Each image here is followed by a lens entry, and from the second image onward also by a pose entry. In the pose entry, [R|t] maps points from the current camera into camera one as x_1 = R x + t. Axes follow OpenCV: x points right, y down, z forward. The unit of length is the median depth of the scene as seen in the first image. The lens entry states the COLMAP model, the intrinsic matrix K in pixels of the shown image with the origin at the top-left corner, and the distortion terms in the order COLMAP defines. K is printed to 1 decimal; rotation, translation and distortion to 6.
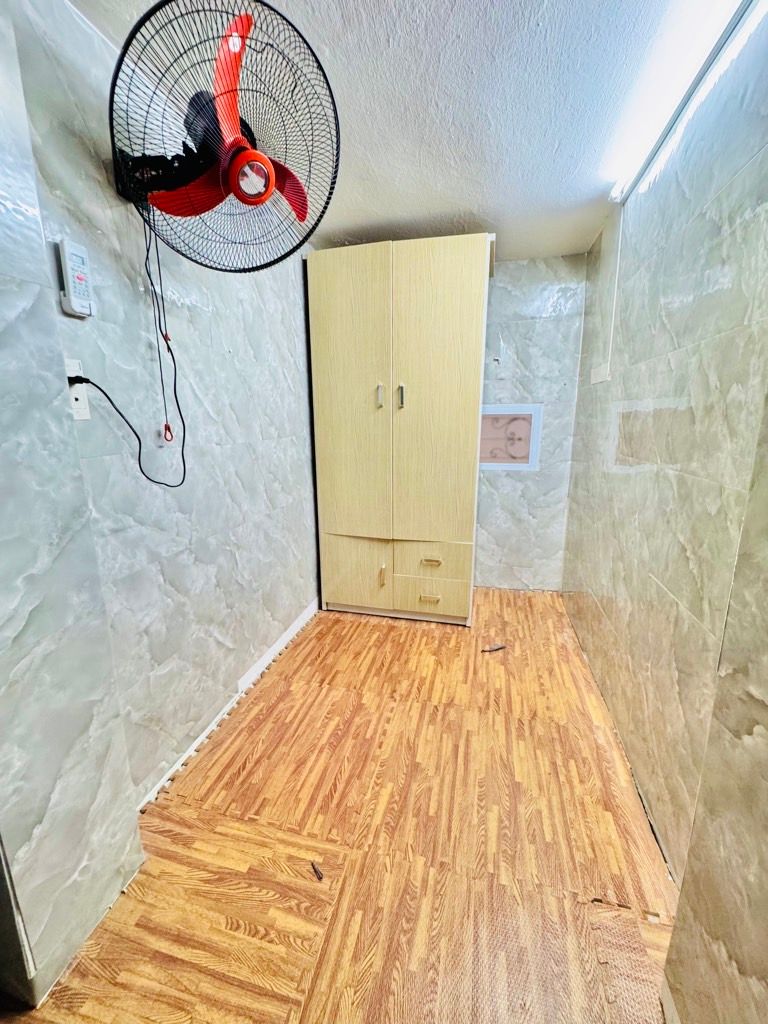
lens RADIAL K [[411.3, 0, 384.0], [0, 411.3, 513.9], [0, 0, 1]] dist [-0.004952, 0.001016]
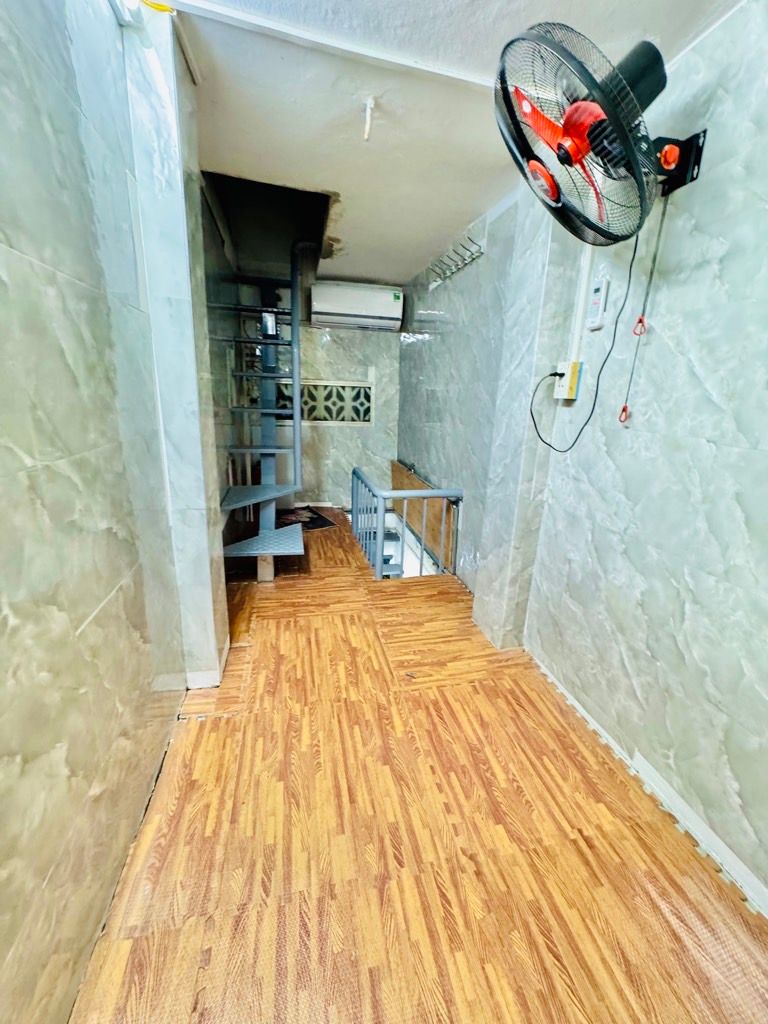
lens RADIAL K [[411.3, 0, 384.1], [0, 411.3, 513.1], [0, 0, 1]] dist [-0.004952, 0.001016]
pose [[-0.896761, 0.094781, -0.432246, 0.448804], [-0.136529, 0.869880, 0.473993, -0.346832], [0.420928, 0.484072, -0.767134, 1.480226]]
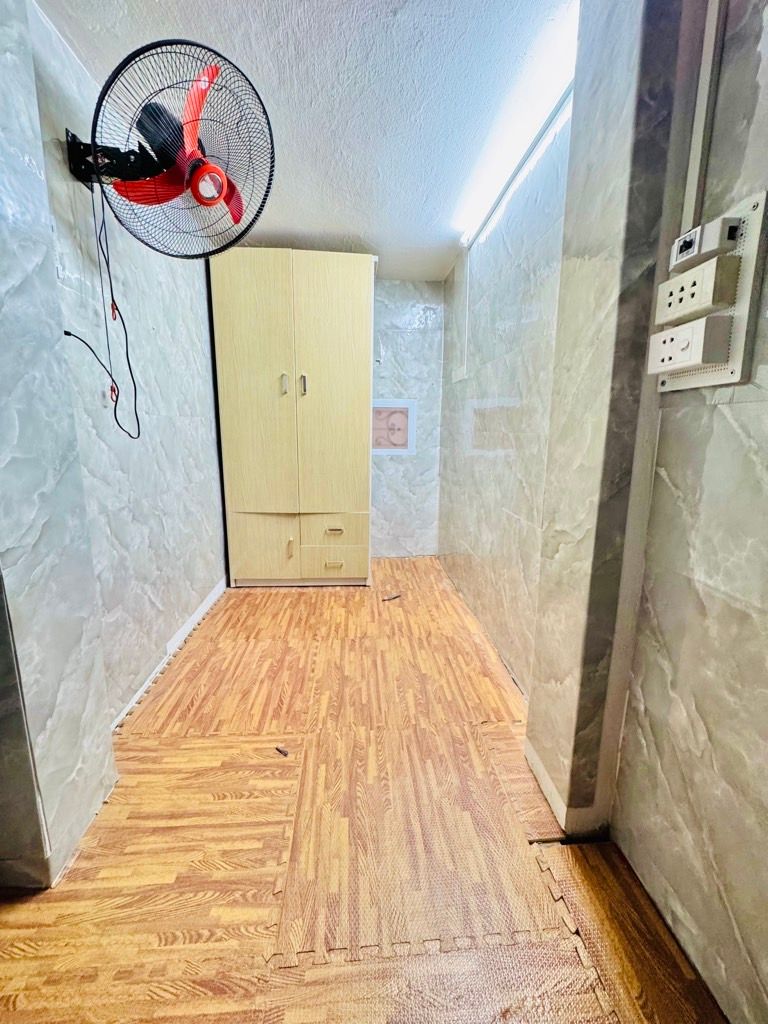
lens RADIAL K [[411.3, 0, 385.6], [0, 411.3, 514.8], [0, 0, 1]] dist [-0.004952, 0.001016]
pose [[0.949518, -0.045074, 0.310458, -0.170820], [0.051754, 0.998571, -0.013309, 0.154254], [-0.309415, 0.028705, 0.950494, -0.219843]]
